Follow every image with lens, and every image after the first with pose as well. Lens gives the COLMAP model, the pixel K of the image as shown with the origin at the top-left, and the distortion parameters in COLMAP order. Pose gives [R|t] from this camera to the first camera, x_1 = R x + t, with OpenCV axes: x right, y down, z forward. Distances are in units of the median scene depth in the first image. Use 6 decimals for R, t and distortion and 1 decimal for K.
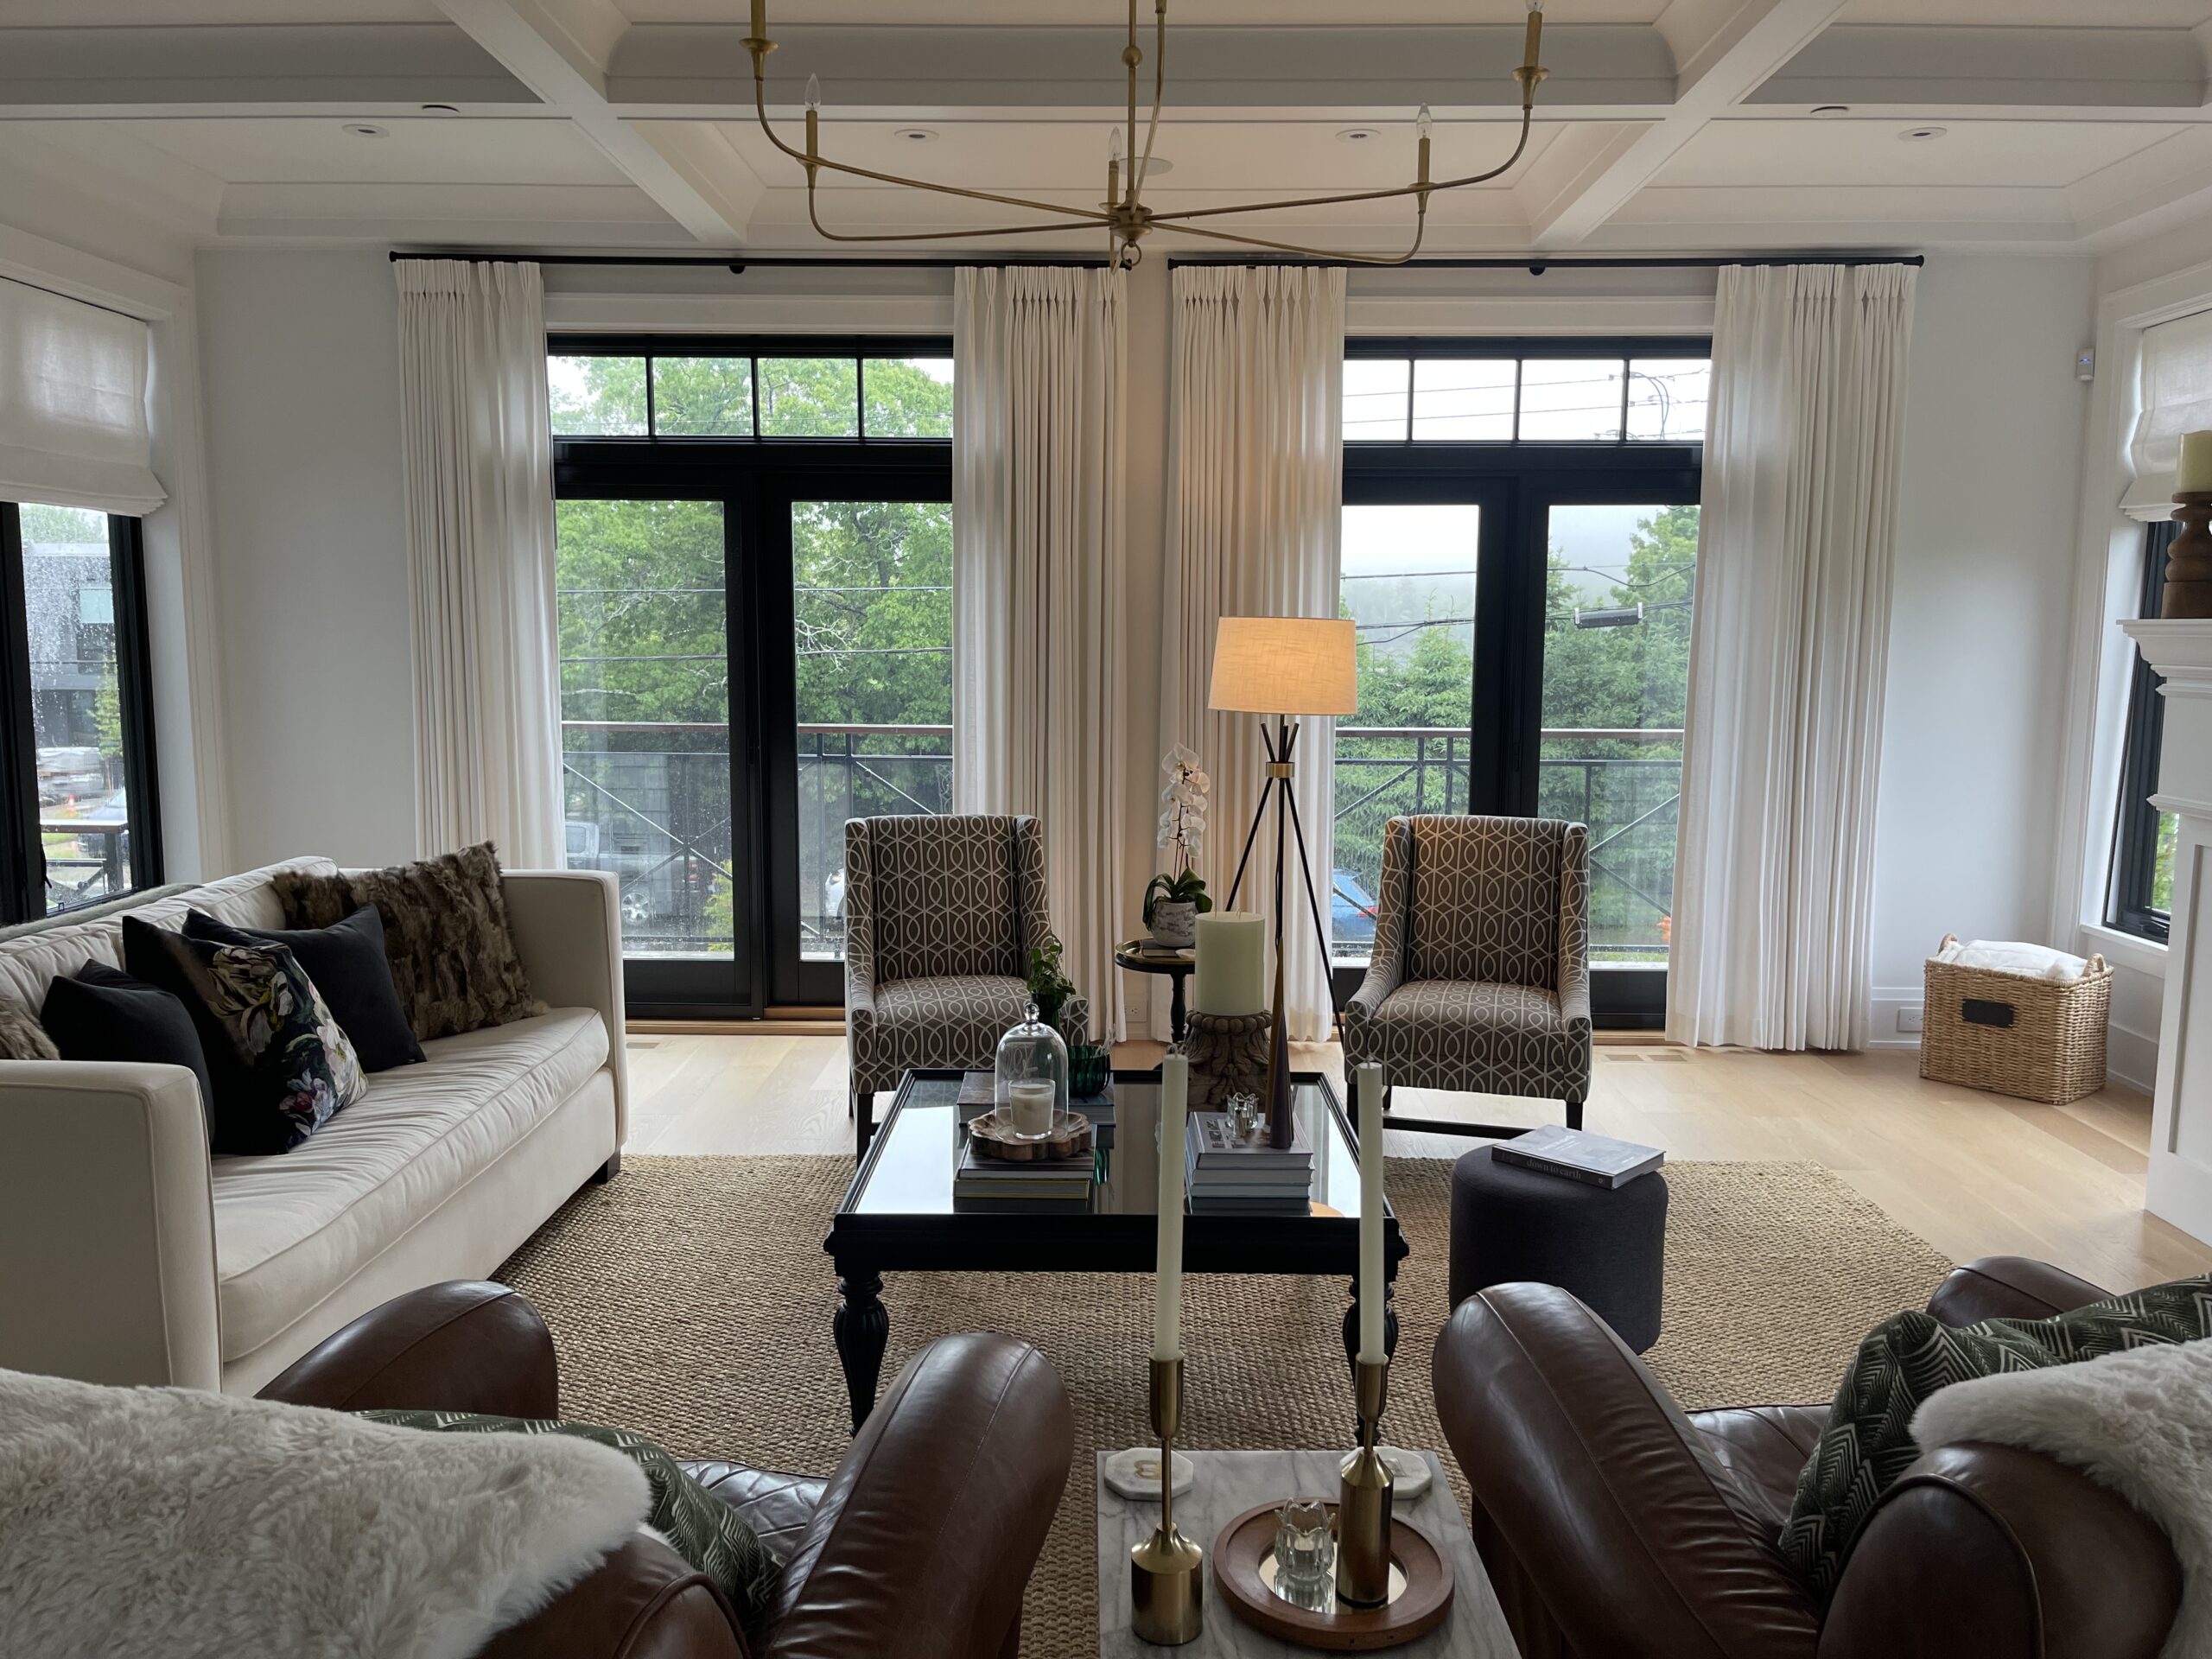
lens RADIAL K [[1687.4, 0, 1101.6], [0, 1687.4, 828.1], [0, 0, 1]] dist [0.001749, -0.000970]
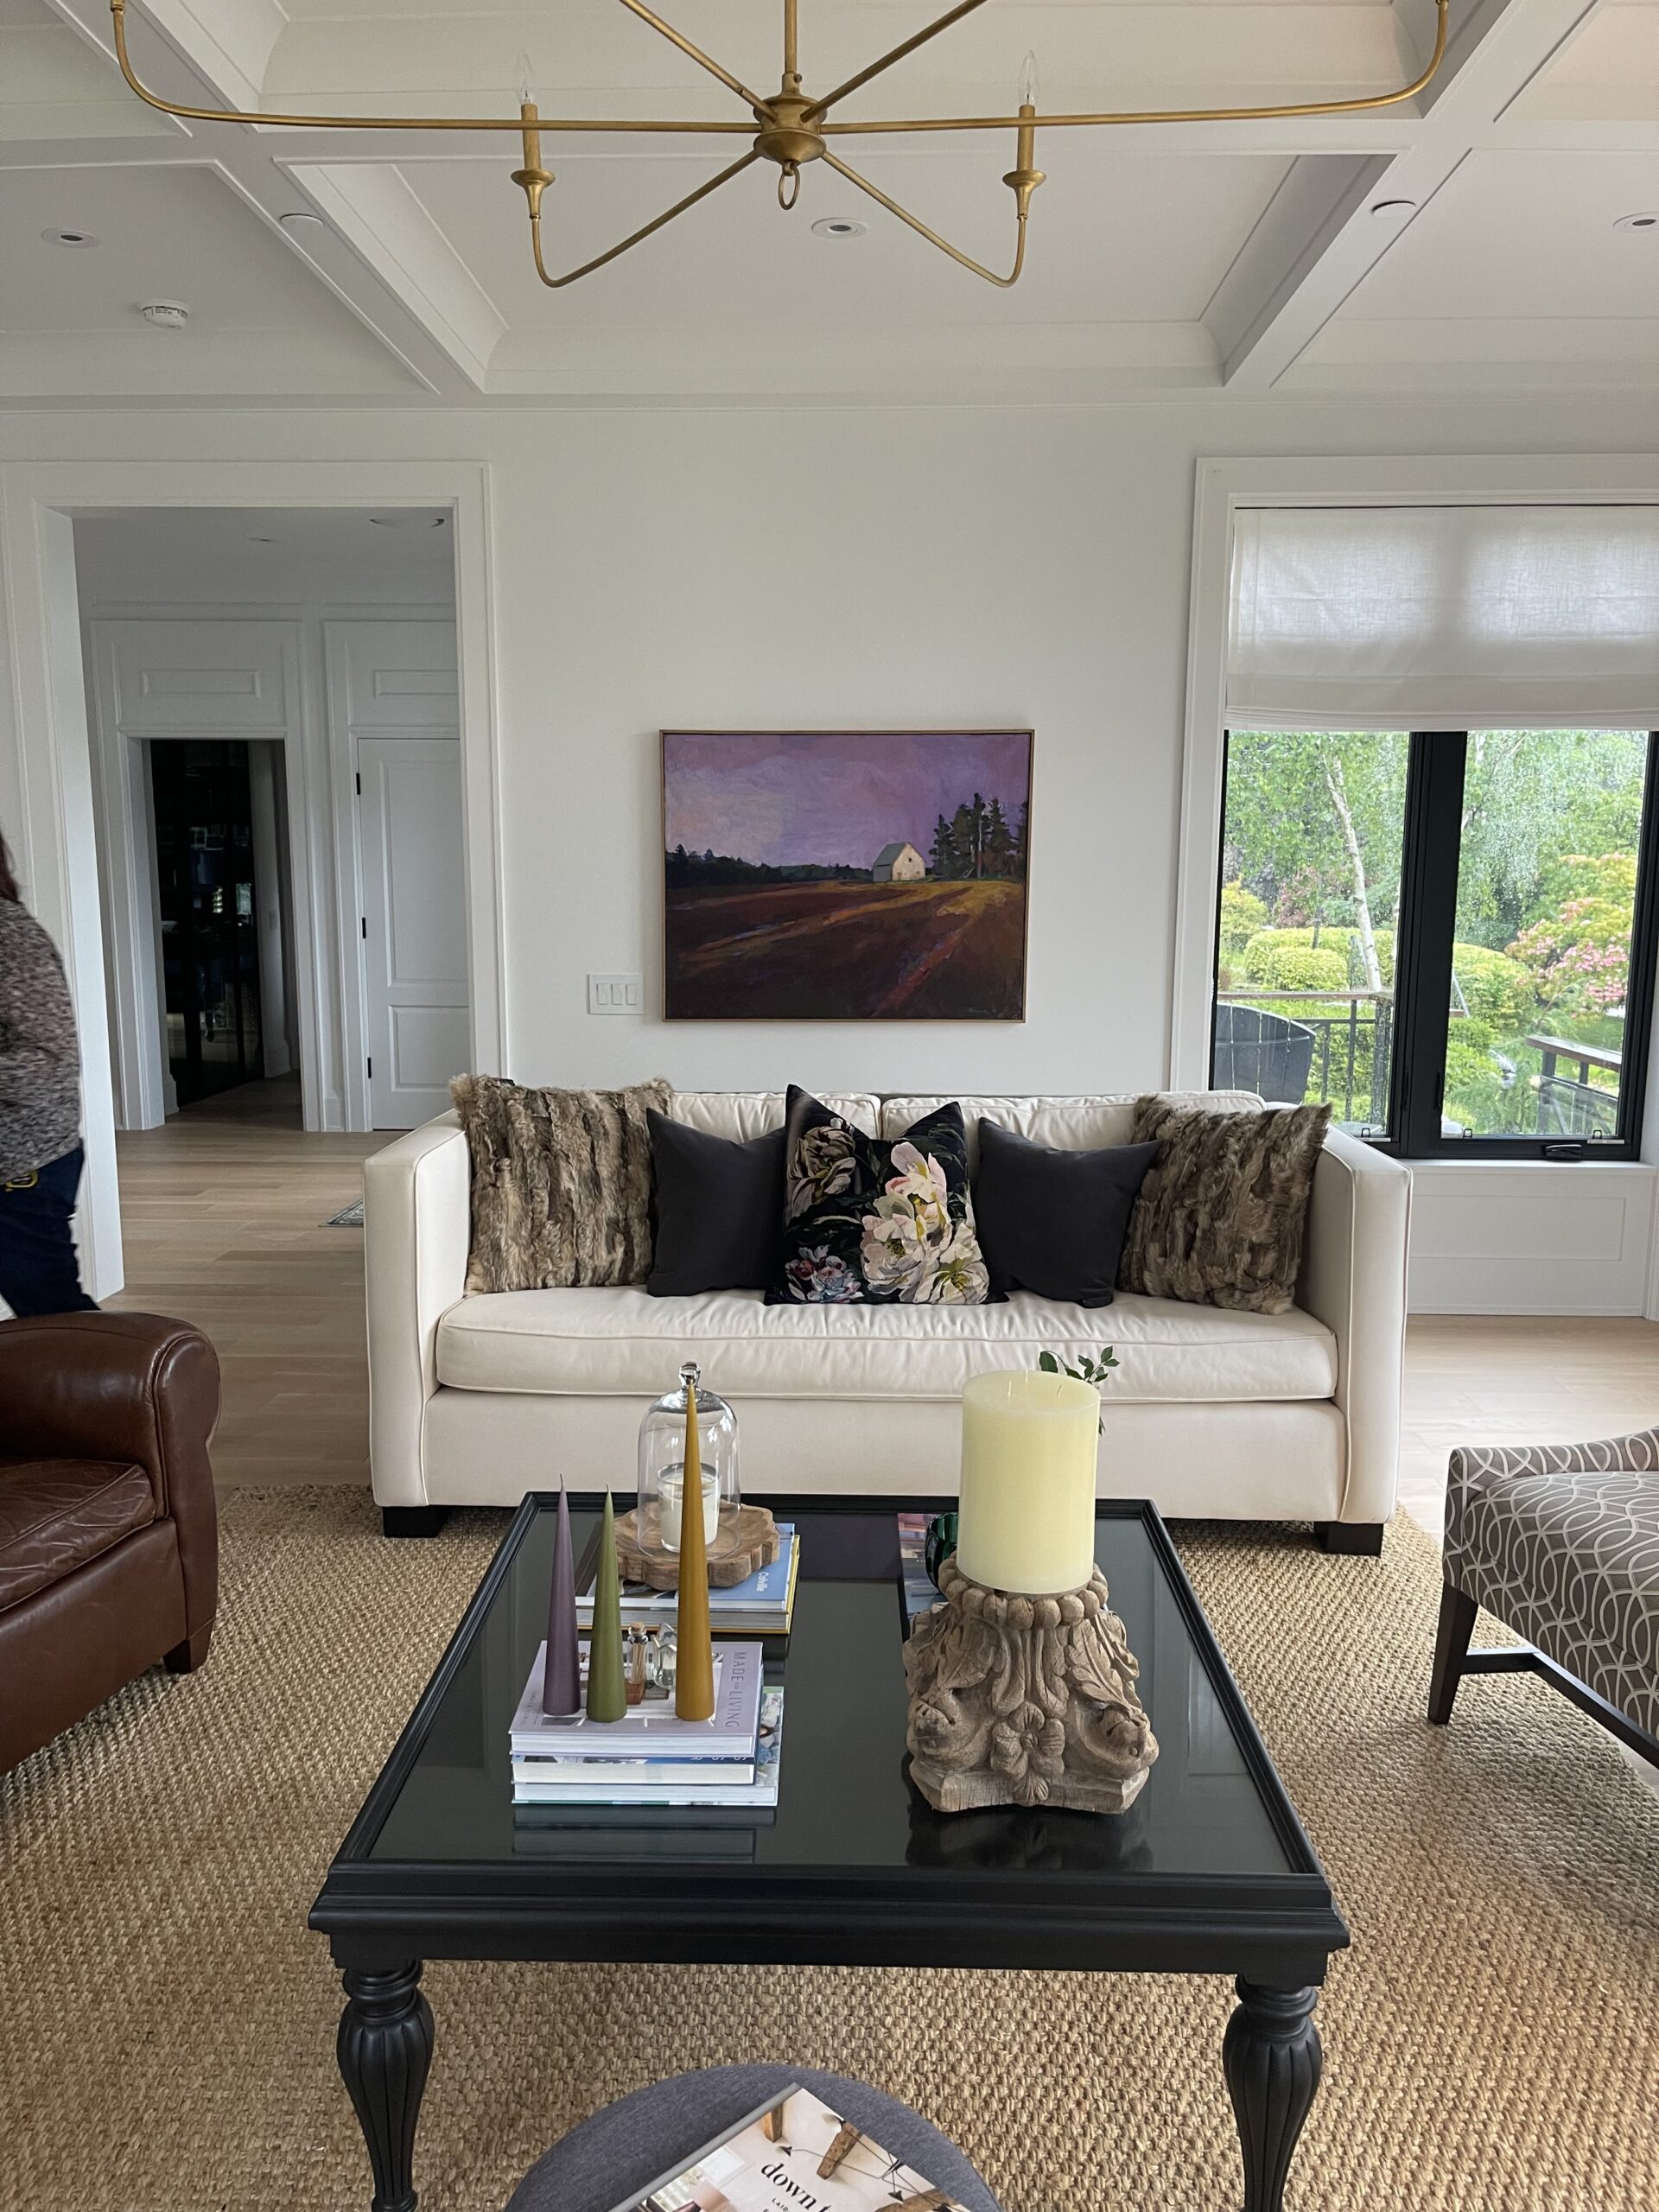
lens RADIAL K [[1687.4, 0, 825.5], [0, 1687.4, 1117.7], [0, 0, 1]] dist [0.001749, -0.000970]
pose [[-0.007417, 0.155159, -0.987862, 0.620089], [-0.120510, 0.980550, 0.154915, -0.113050], [0.992684, 0.120196, 0.011426, 0.969968]]
